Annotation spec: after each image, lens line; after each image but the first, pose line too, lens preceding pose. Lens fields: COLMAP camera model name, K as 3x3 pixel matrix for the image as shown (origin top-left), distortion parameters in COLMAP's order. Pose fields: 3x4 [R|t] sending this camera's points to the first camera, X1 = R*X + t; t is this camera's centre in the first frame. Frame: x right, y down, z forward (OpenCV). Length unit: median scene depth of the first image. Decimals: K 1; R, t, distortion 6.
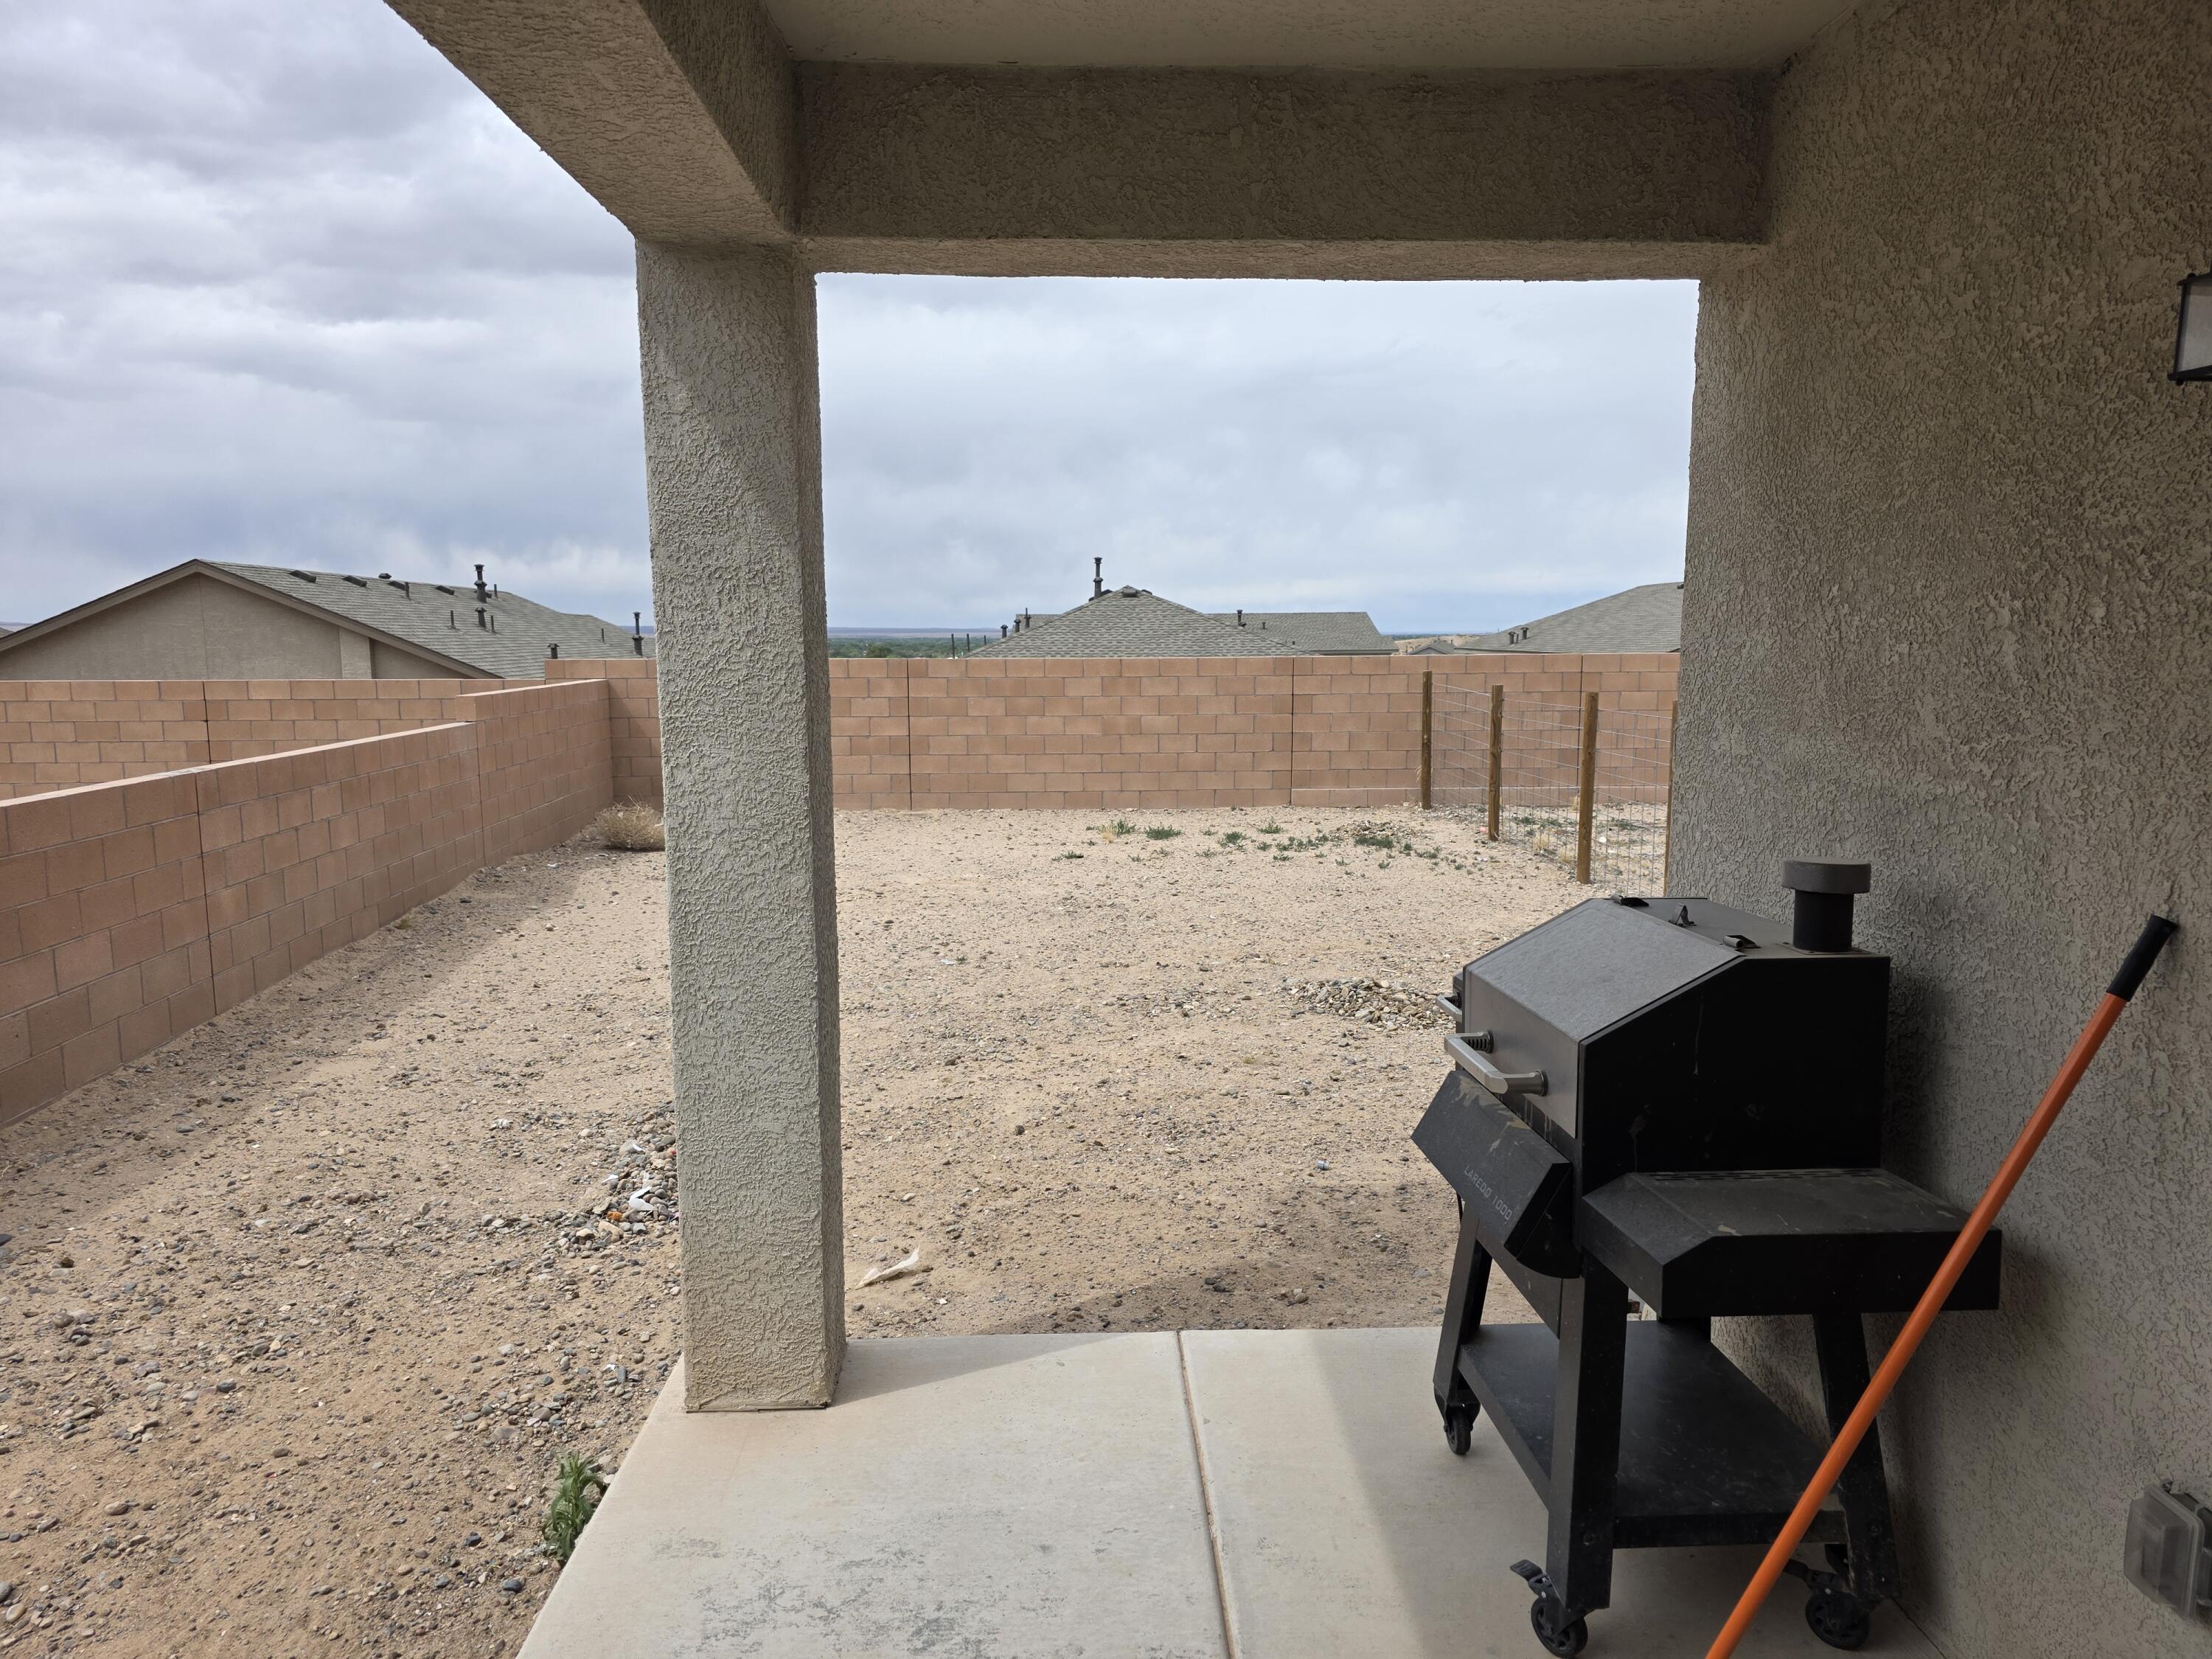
lens RADIAL K [[1492.5, 0, 1099.8], [0, 1492.5, 834.5], [0, 0, 1]] dist [0.035346, -0.025554]
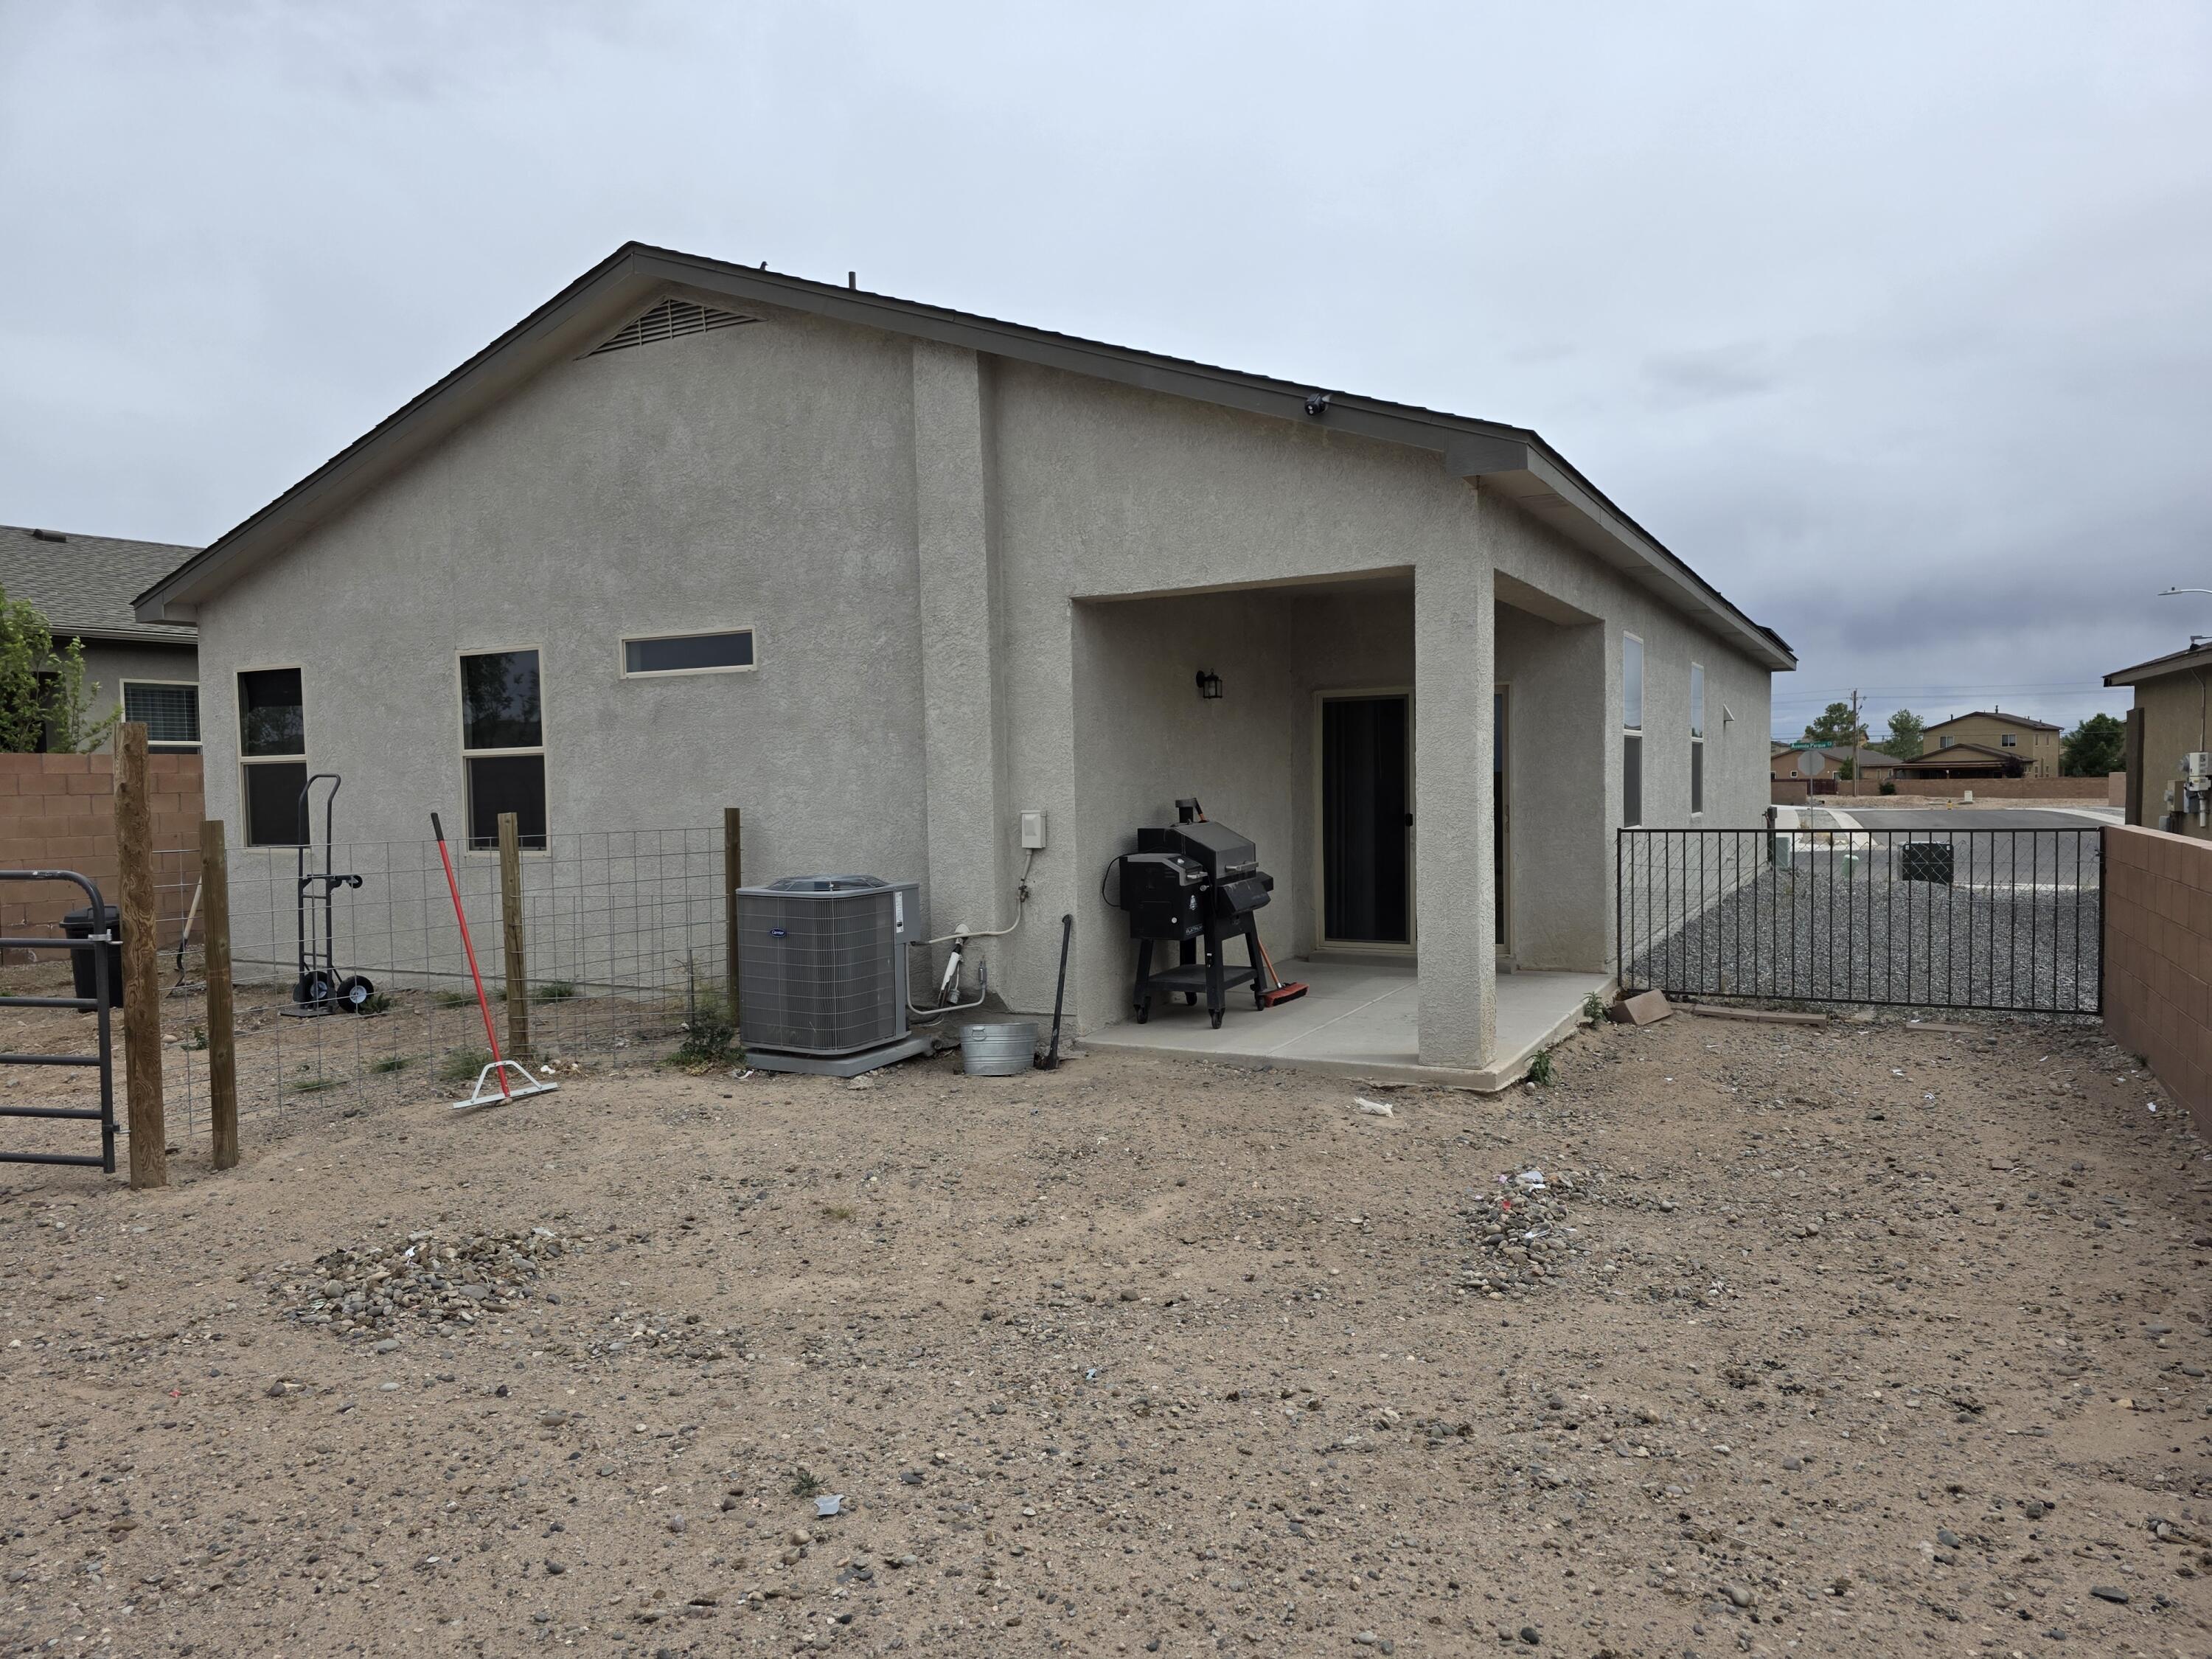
lens RADIAL K [[1492.5, 0, 1118.5], [0, 1492.5, 848.0], [0, 0, 1]] dist [0.035346, -0.025554]
pose [[-0.876714, 0.002556, 0.481005, -0.245907], [0.084692, 0.985184, 0.149129, -0.092669], [-0.473498, 0.171480, -0.863941, 0.883852]]
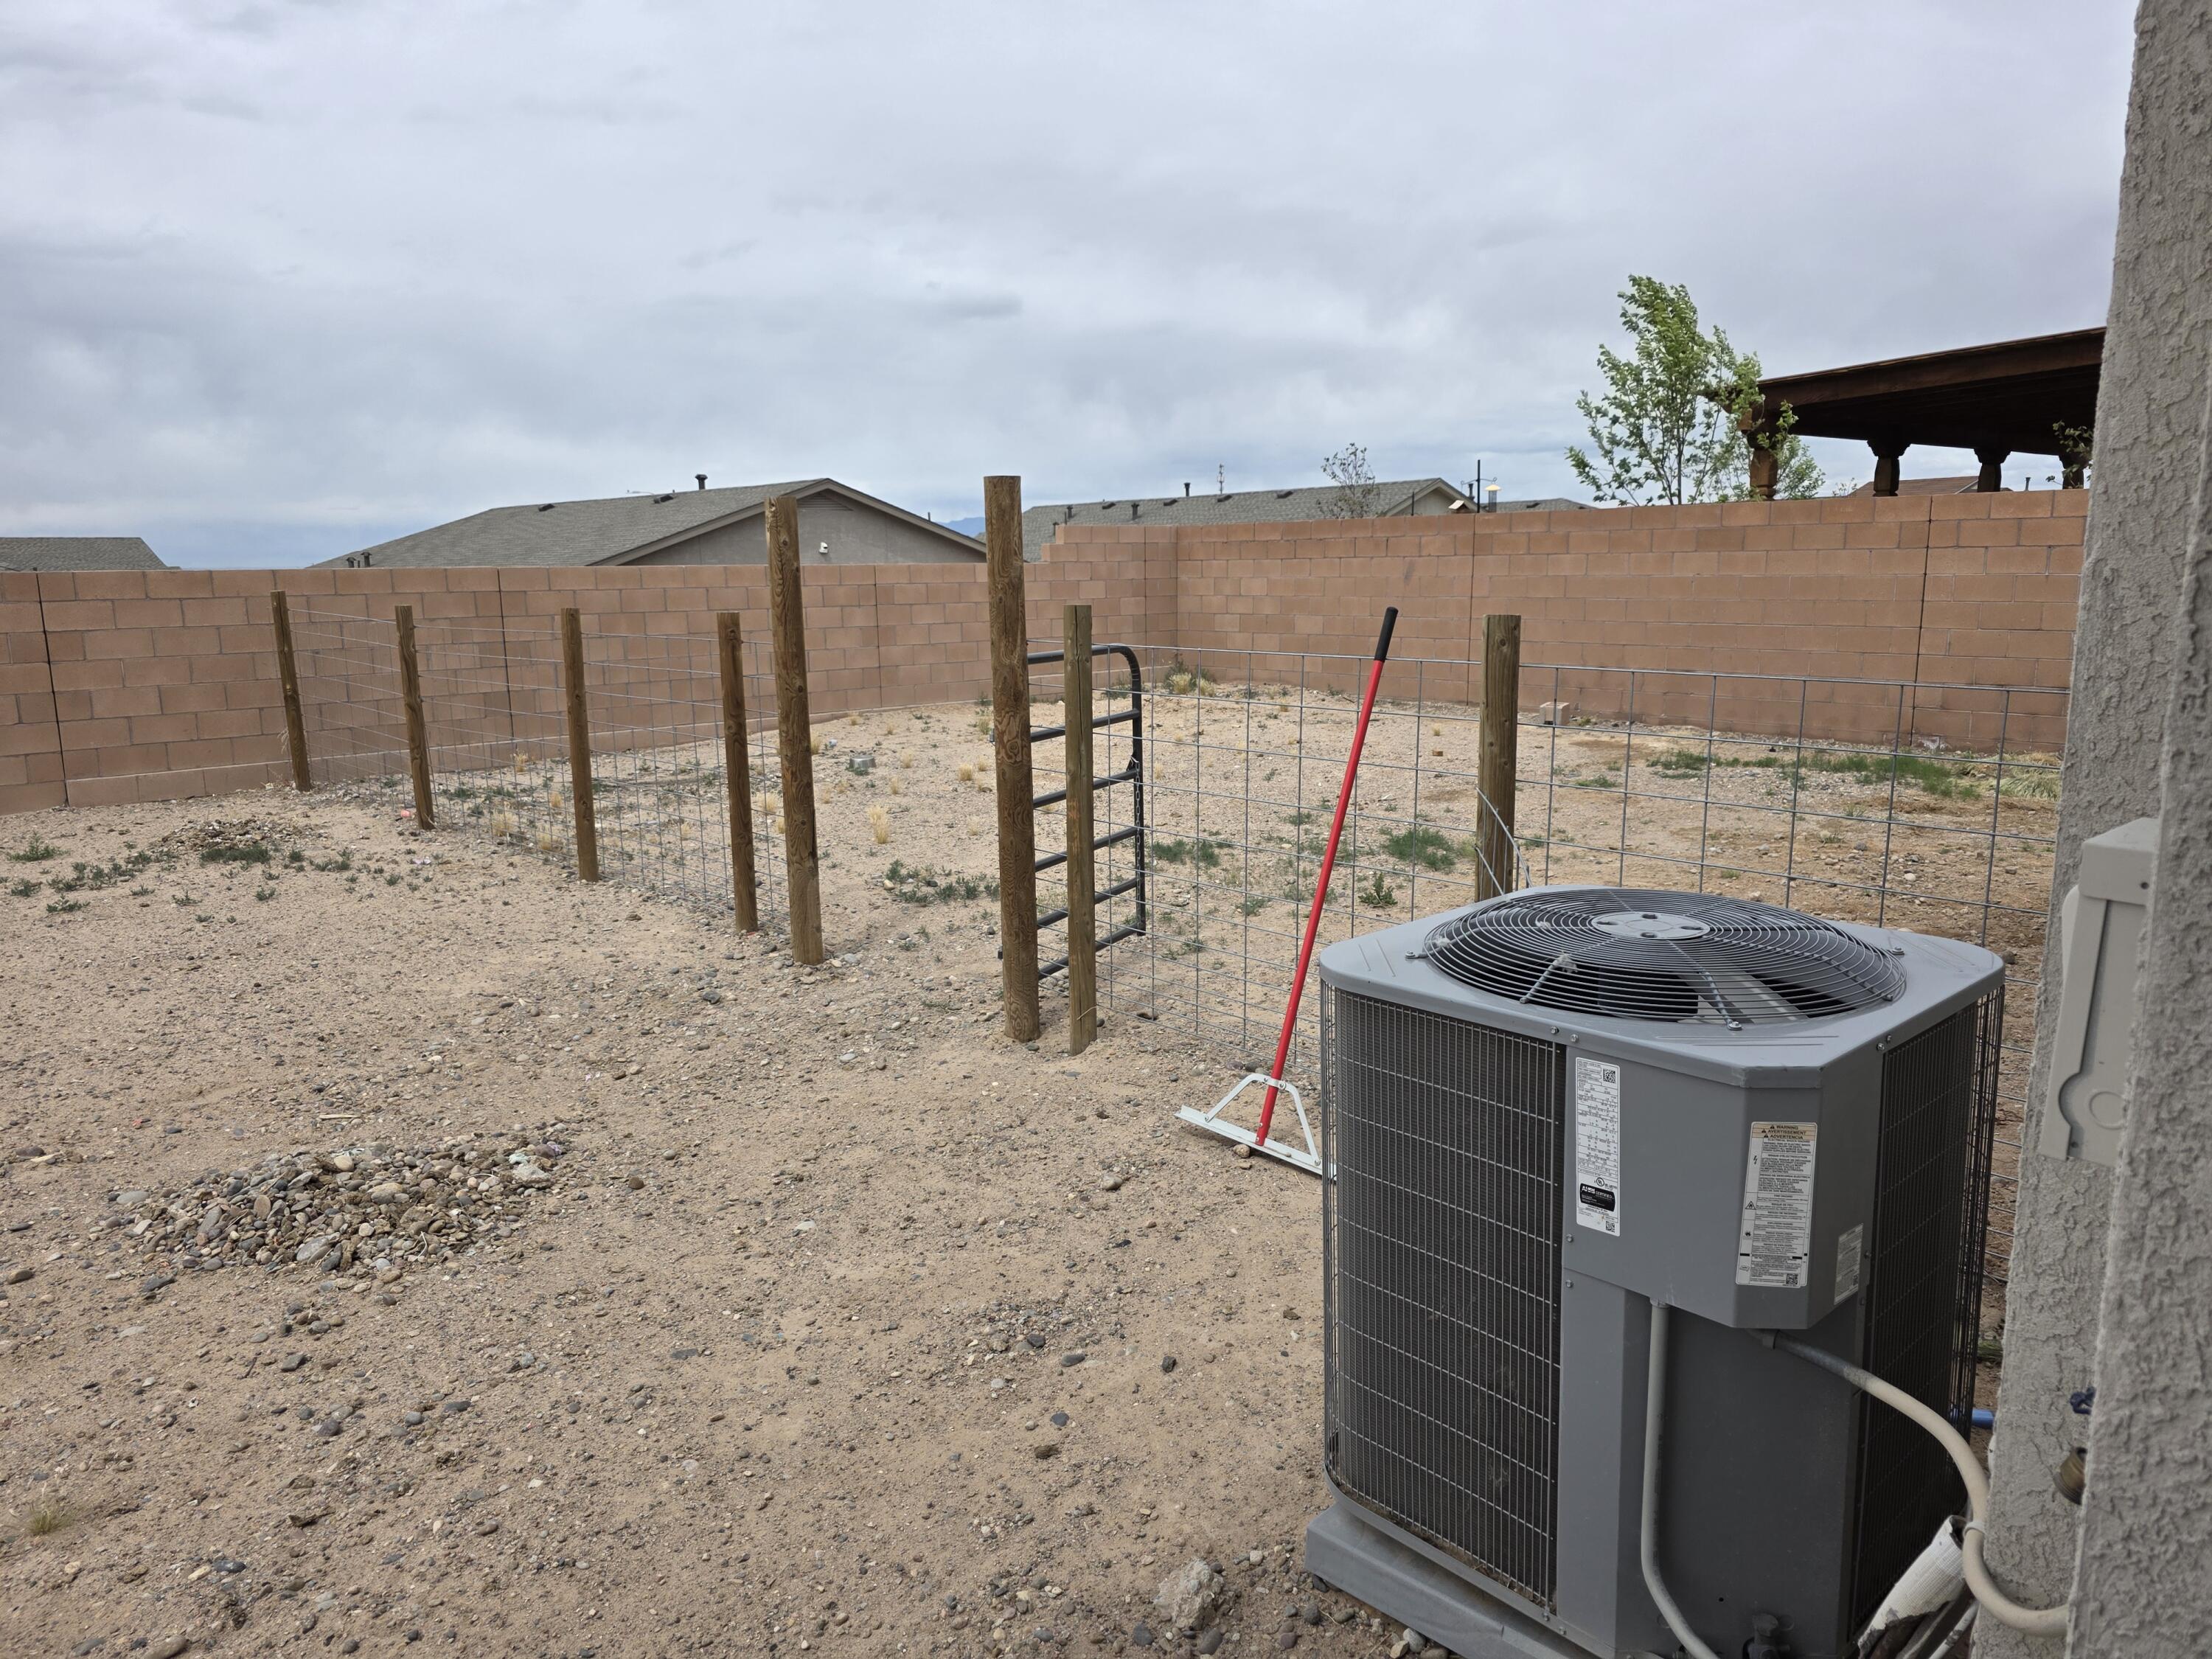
lens RADIAL K [[1492.5, 0, 1108.7], [0, 1492.5, 831.3], [0, 0, 1]] dist [0.035346, -0.025554]
pose [[0.739369, -0.123883, 0.661806, 0.035305], [0.097670, 0.992265, 0.076624, -0.018451], [-0.666179, 0.007985, 0.745749, 0.276744]]
